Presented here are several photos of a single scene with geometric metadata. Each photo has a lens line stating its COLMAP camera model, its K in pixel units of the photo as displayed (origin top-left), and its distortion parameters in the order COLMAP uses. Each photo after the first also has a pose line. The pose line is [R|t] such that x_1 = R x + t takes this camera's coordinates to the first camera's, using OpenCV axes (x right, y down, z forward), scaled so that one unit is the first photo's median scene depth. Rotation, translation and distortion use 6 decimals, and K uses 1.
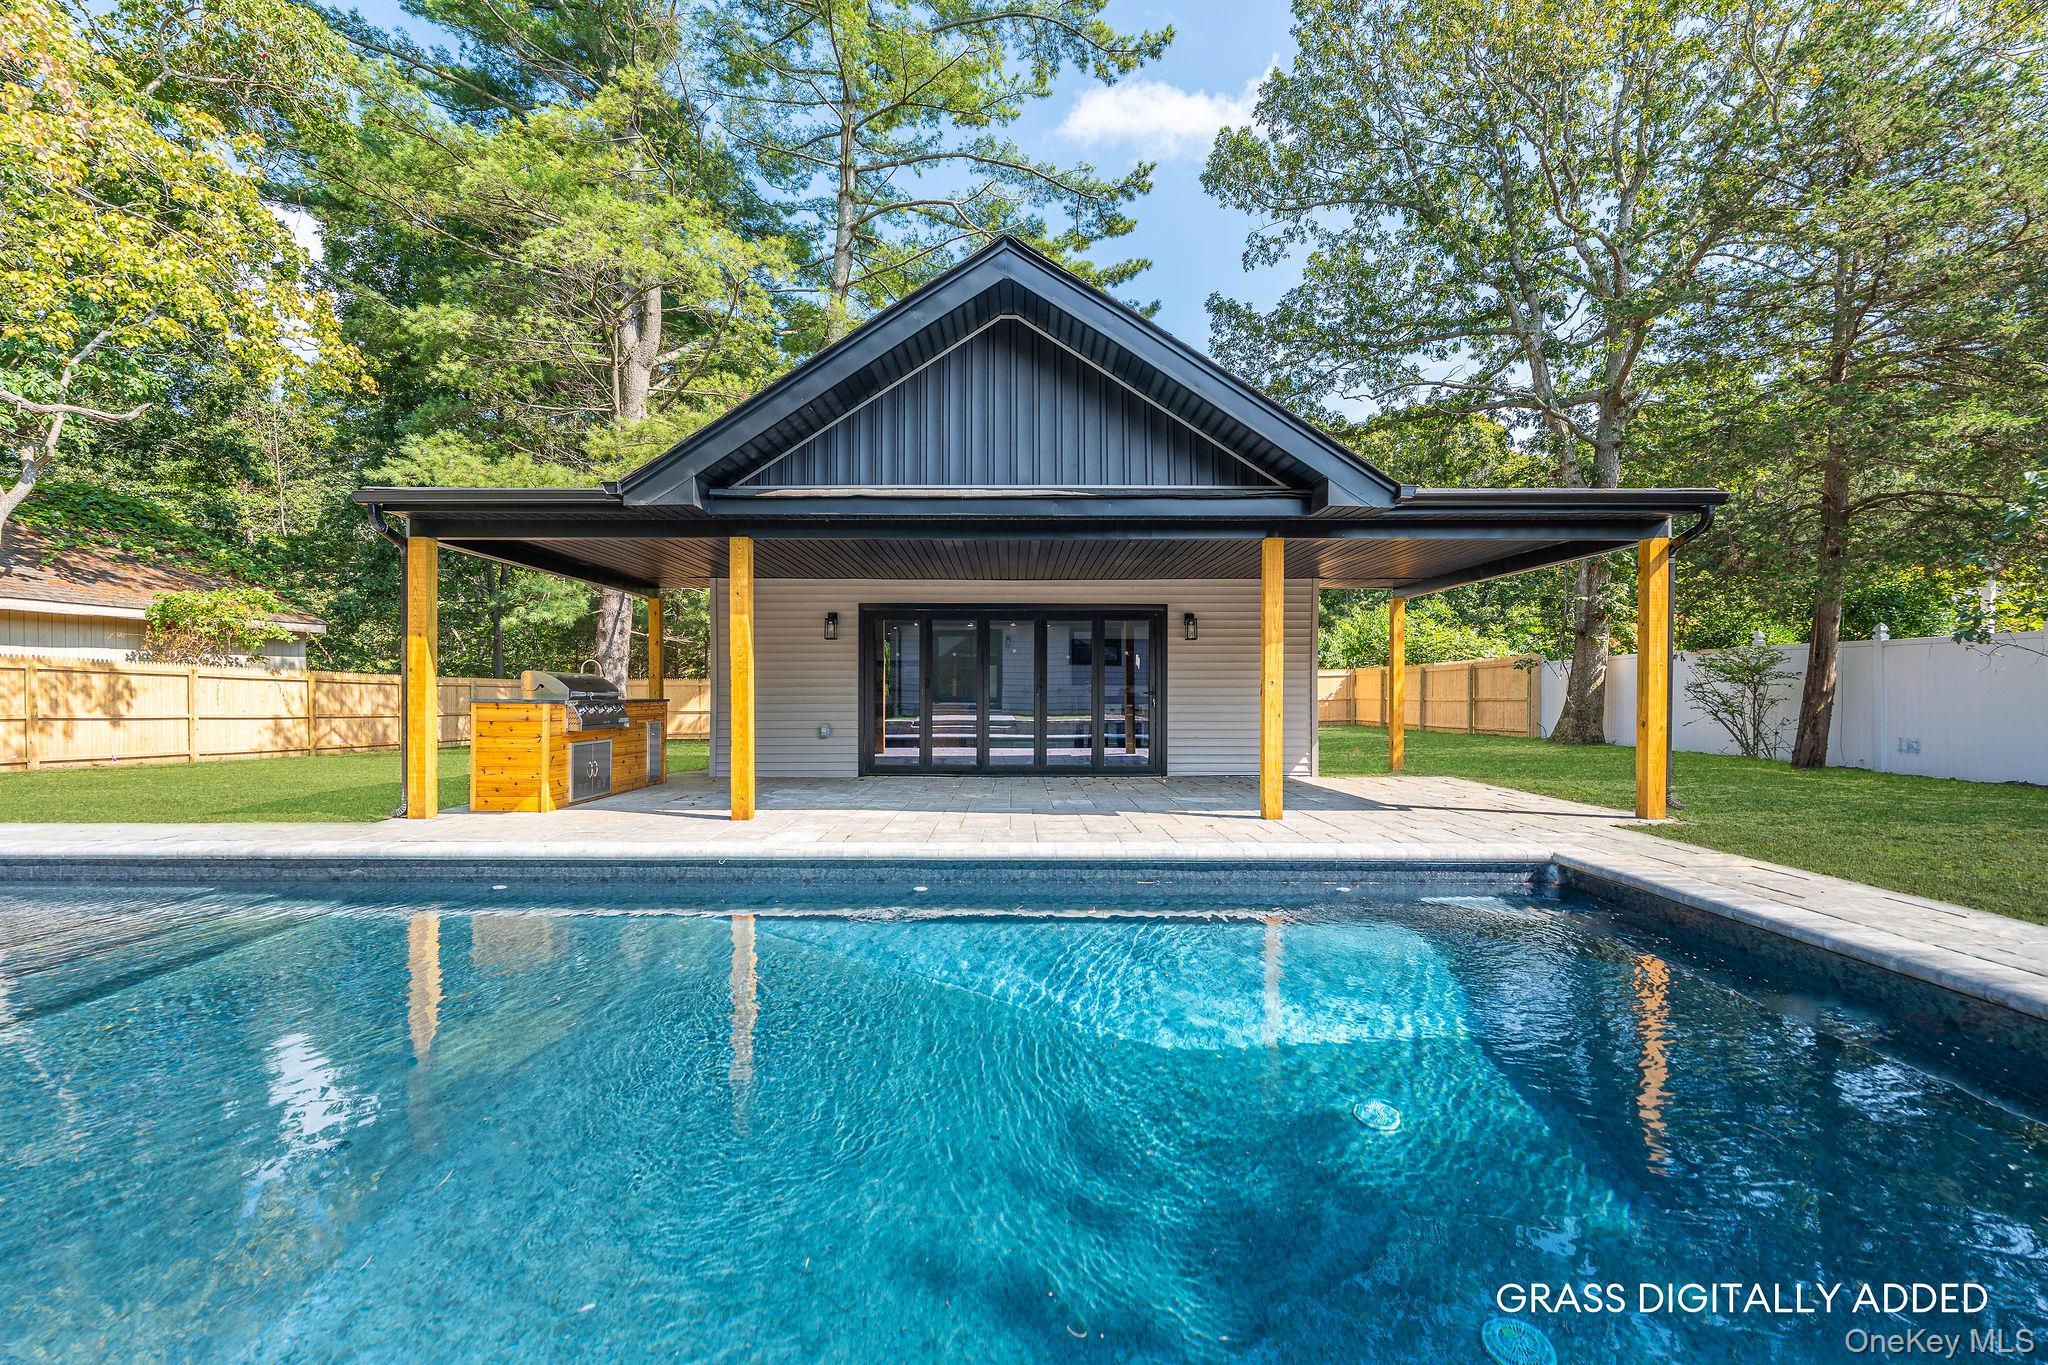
lens RADIAL K [[827.4, 0, 1010.6], [0, 827.4, 691.4], [0, 0, 1]] dist [0.000057, -0.000038]
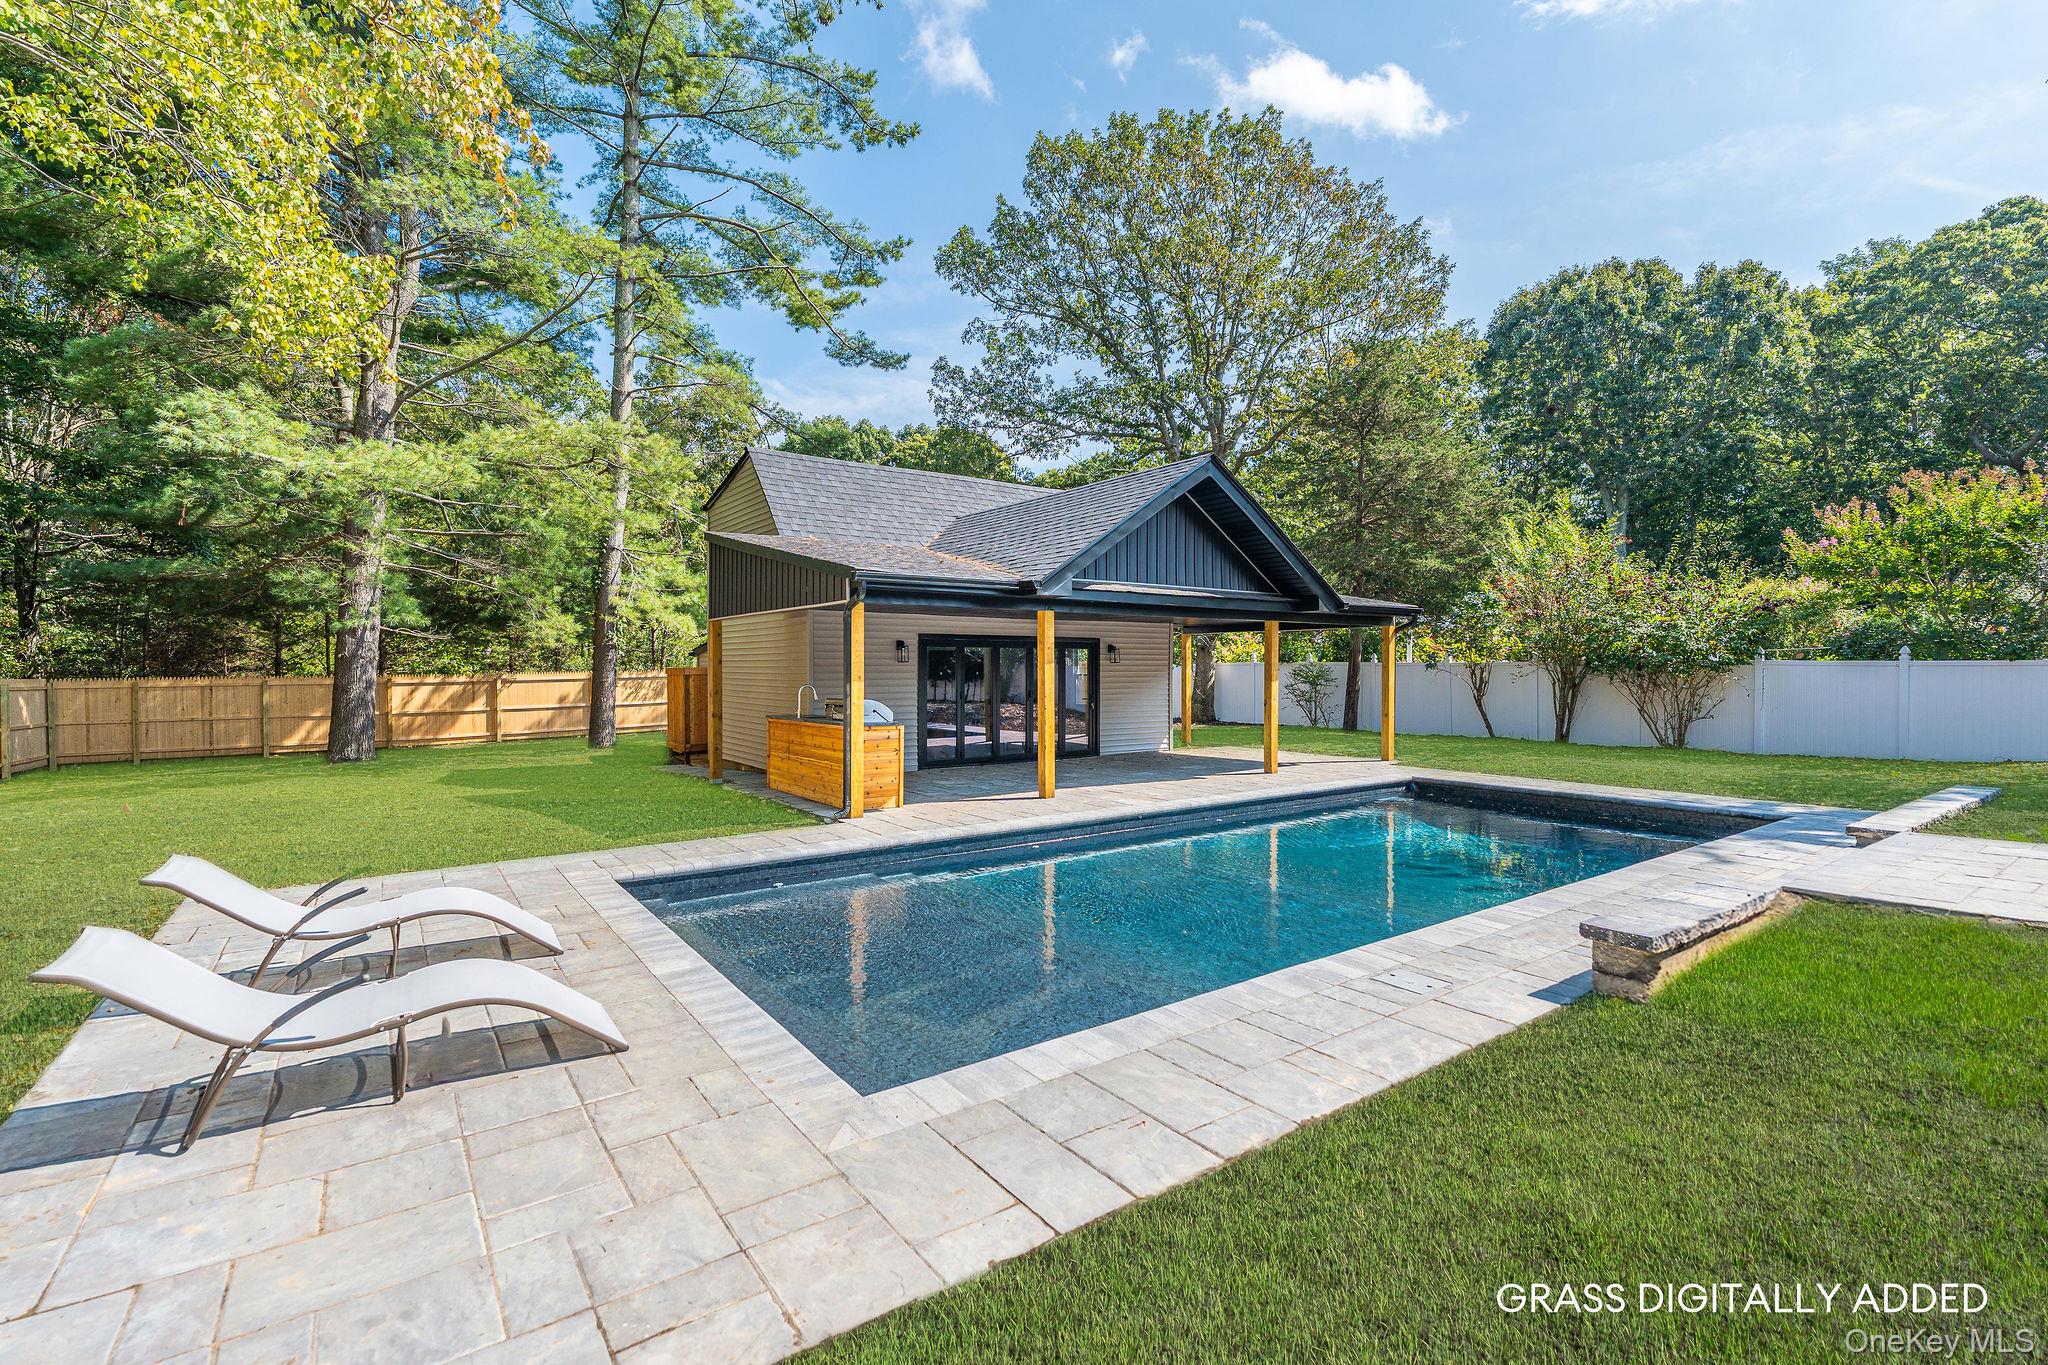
lens RADIAL K [[877.1, 0, 973.0], [0, 877.1, 678.3], [0, 0, 1]] dist [-0.000179, -0.000027]
pose [[0.822803, -0.009011, 0.568255, -0.560184], [0.004501, 0.999946, 0.009339, -0.032147], [-0.568309, -0.005126, 0.822800, -0.093892]]
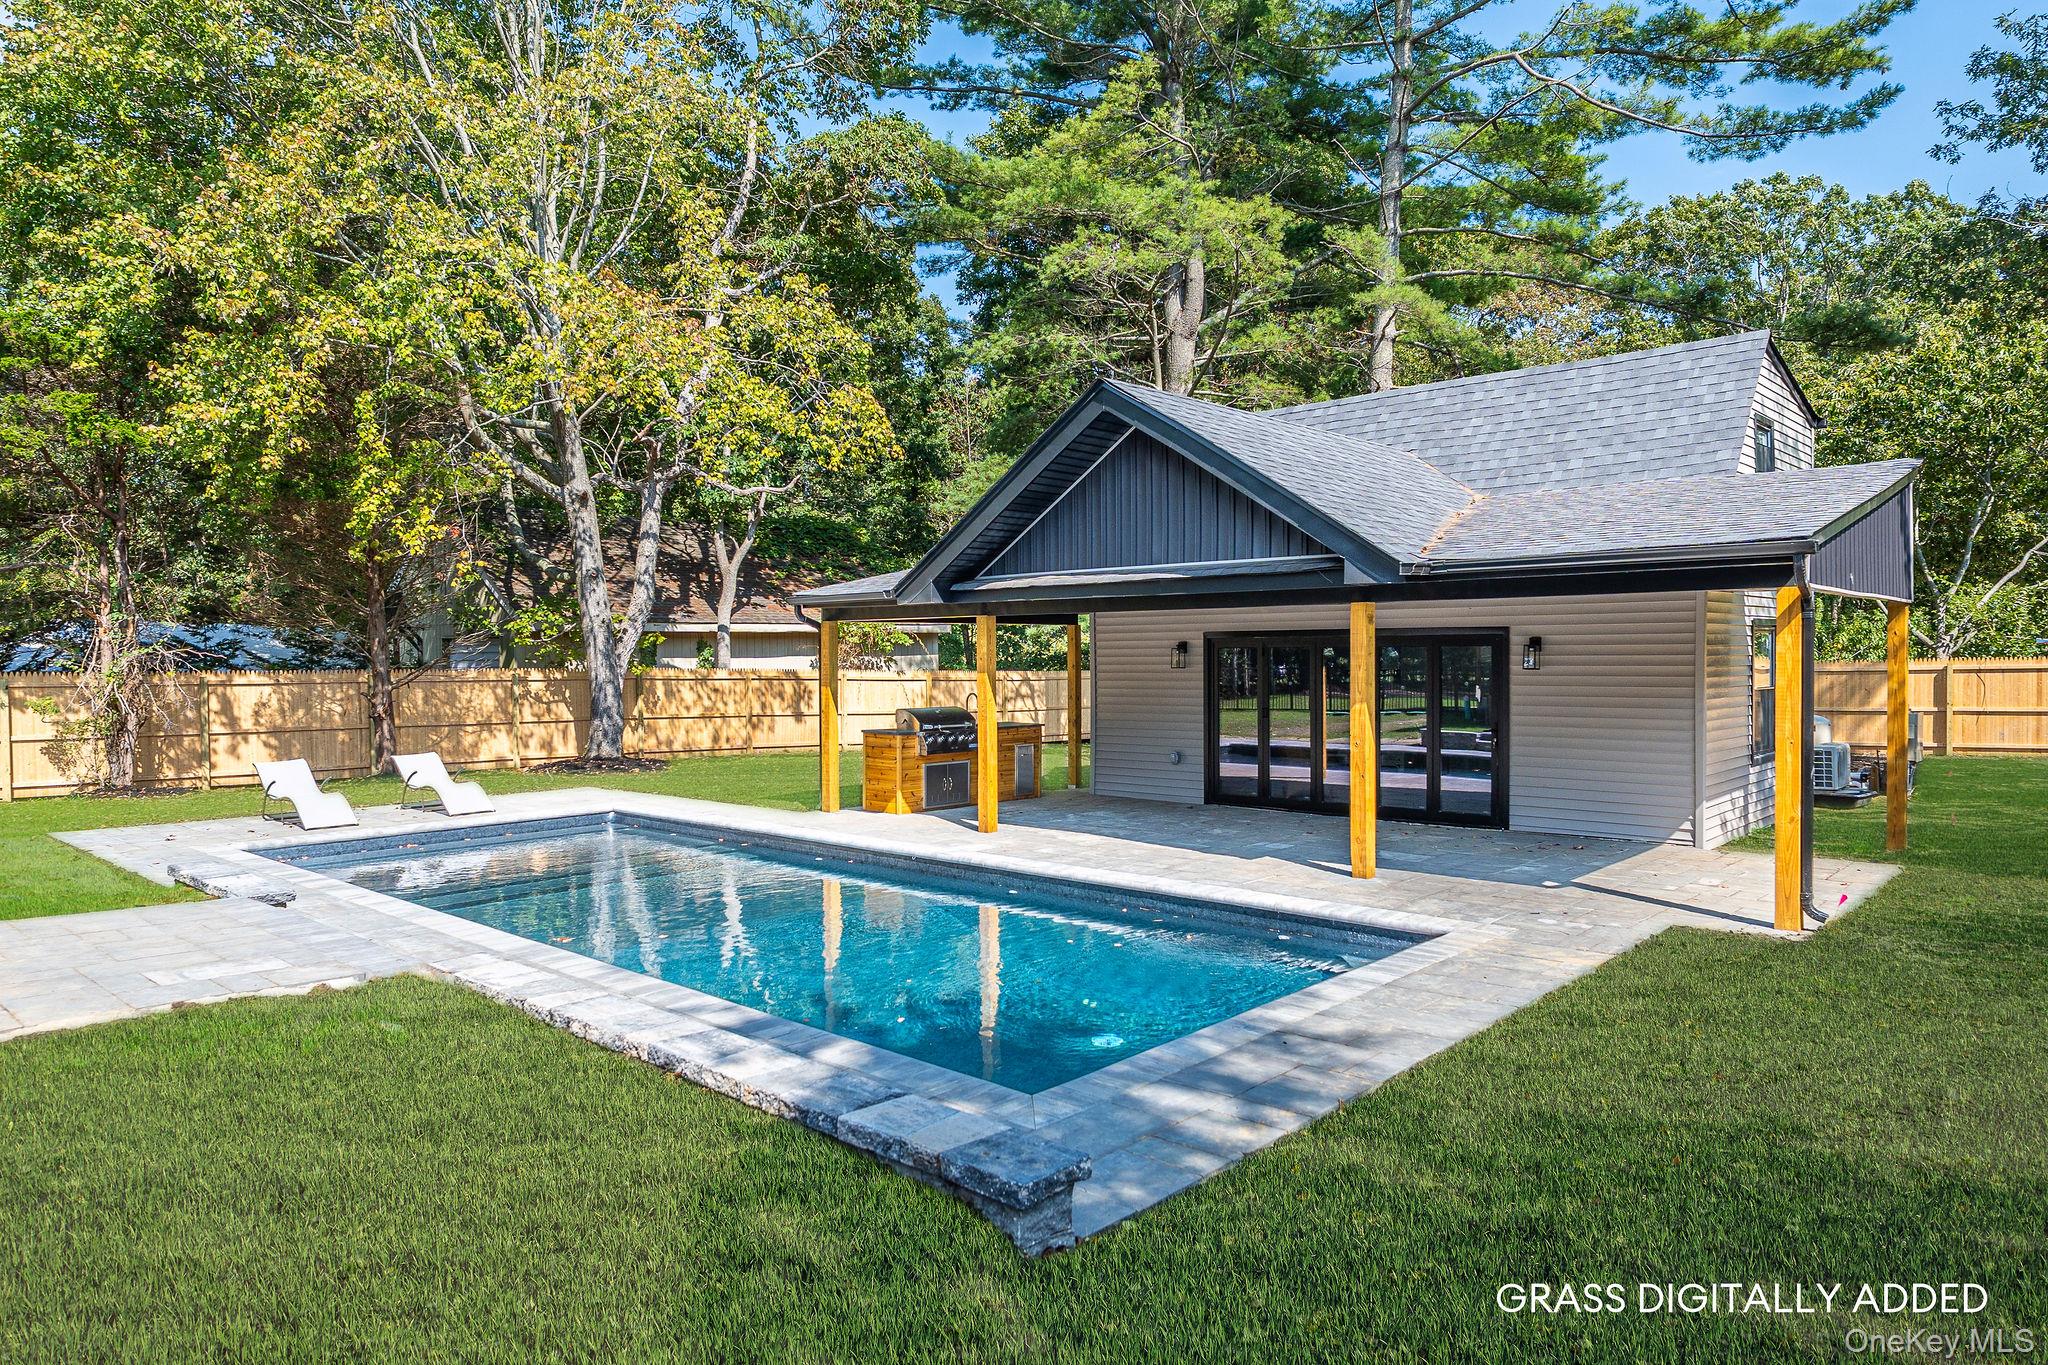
lens RADIAL K [[1254.5, 0, 1073.0], [0, 1254.5, 655.0], [0, 0, 1]] dist [0.046013, 0.000468]
pose [[0.761566, -0.005130, -0.648067, 0.438952], [0.005701, 0.999983, -0.001216, -0.049555], [0.648062, -0.002768, 0.761582, -0.174396]]
